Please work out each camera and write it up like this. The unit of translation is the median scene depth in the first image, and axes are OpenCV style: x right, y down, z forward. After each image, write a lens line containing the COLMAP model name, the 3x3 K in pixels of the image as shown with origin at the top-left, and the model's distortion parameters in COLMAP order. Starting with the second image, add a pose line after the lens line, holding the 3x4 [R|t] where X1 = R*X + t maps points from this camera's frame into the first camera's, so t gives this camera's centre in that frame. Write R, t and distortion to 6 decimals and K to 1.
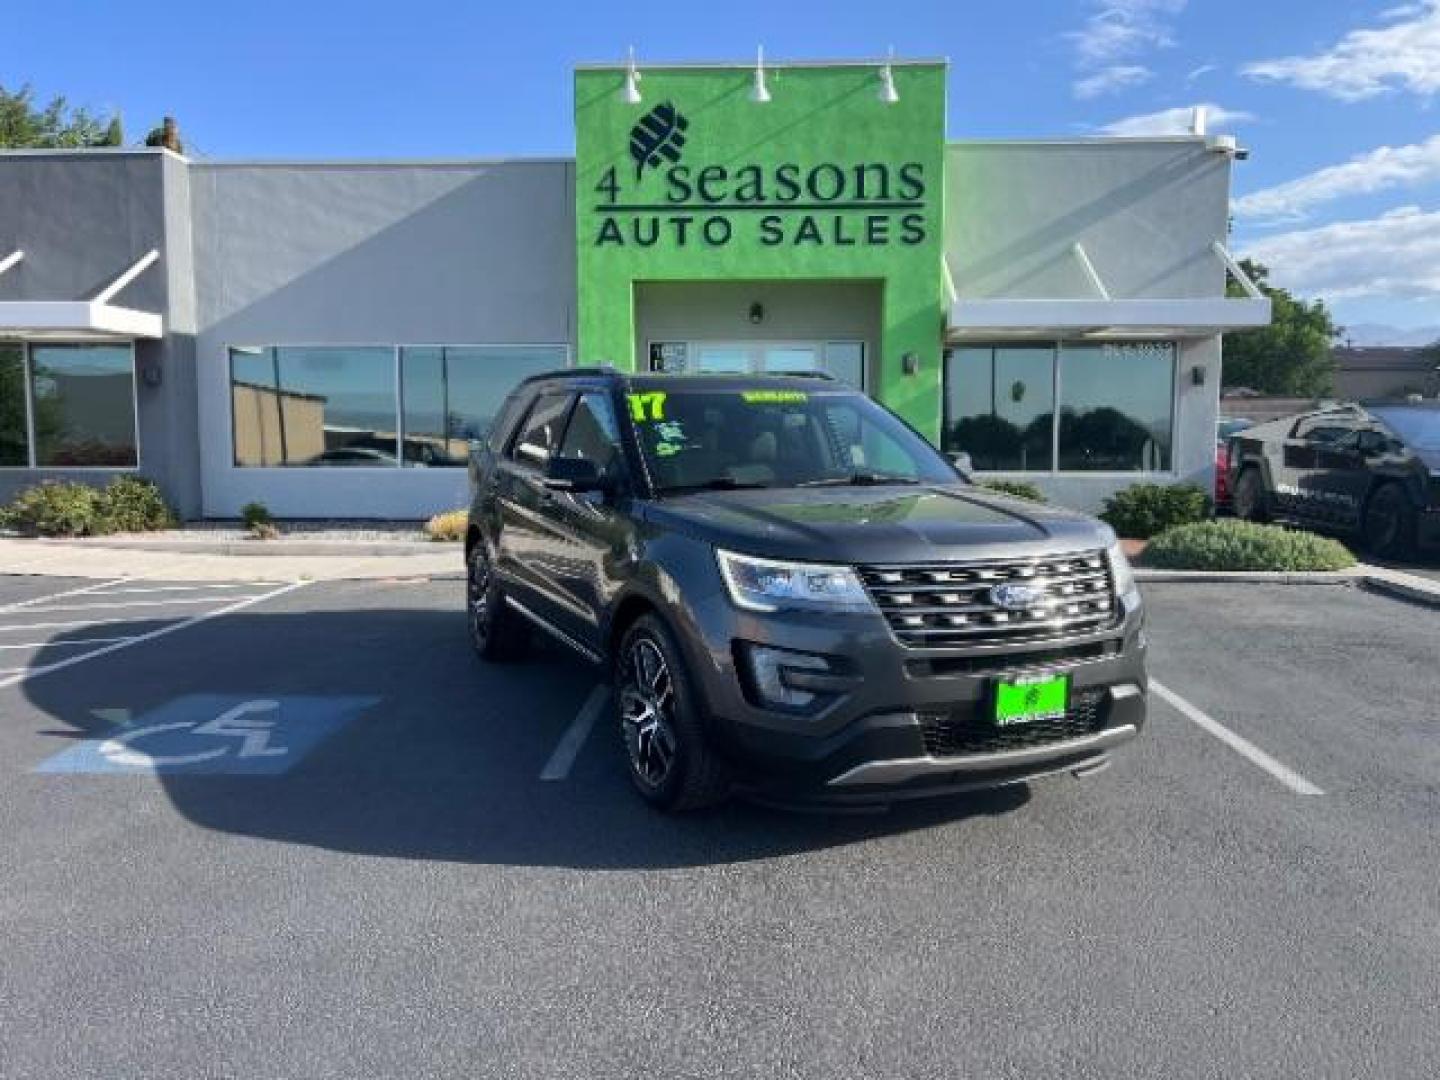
lens RADIAL K [[1084.4, 0, 718.9], [0, 1084.4, 541.0], [0, 0, 1]] dist [0.058903, -0.066882]
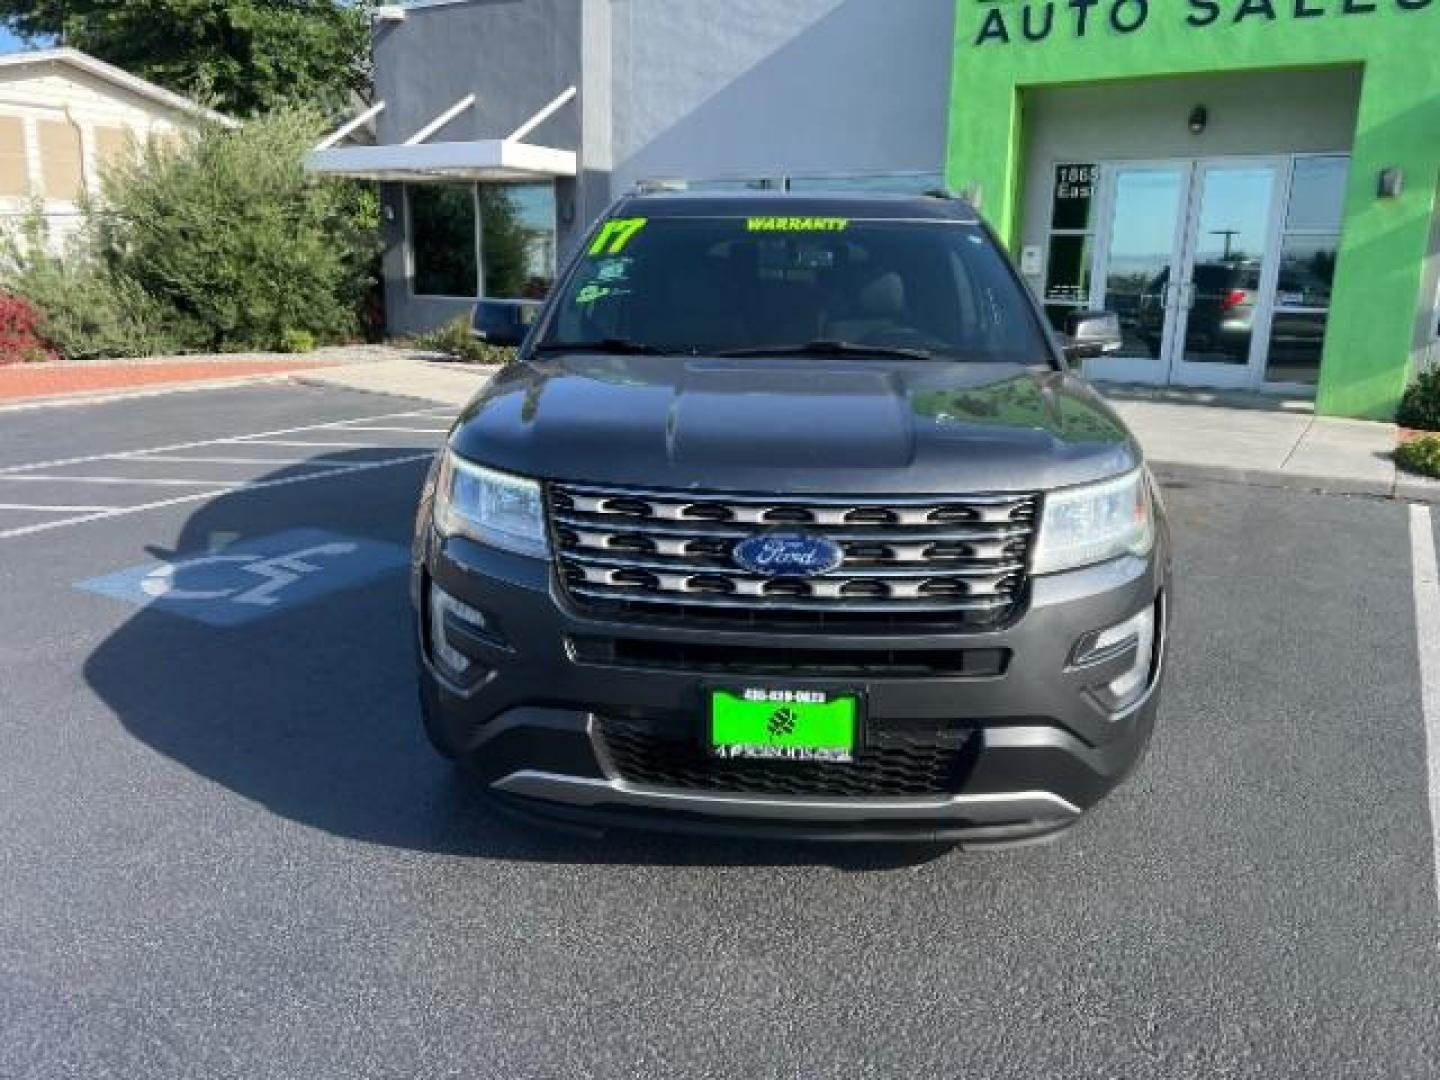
lens RADIAL K [[1084.4, 0, 723.8], [0, 1084.4, 531.6], [0, 0, 1]] dist [0.058903, -0.066882]
pose [[0.882842, 0.124380, -0.452902, 0.145845], [-0.062740, 0.986886, 0.148729, -0.014530], [0.465461, -0.102889, 0.879067, 0.128014]]
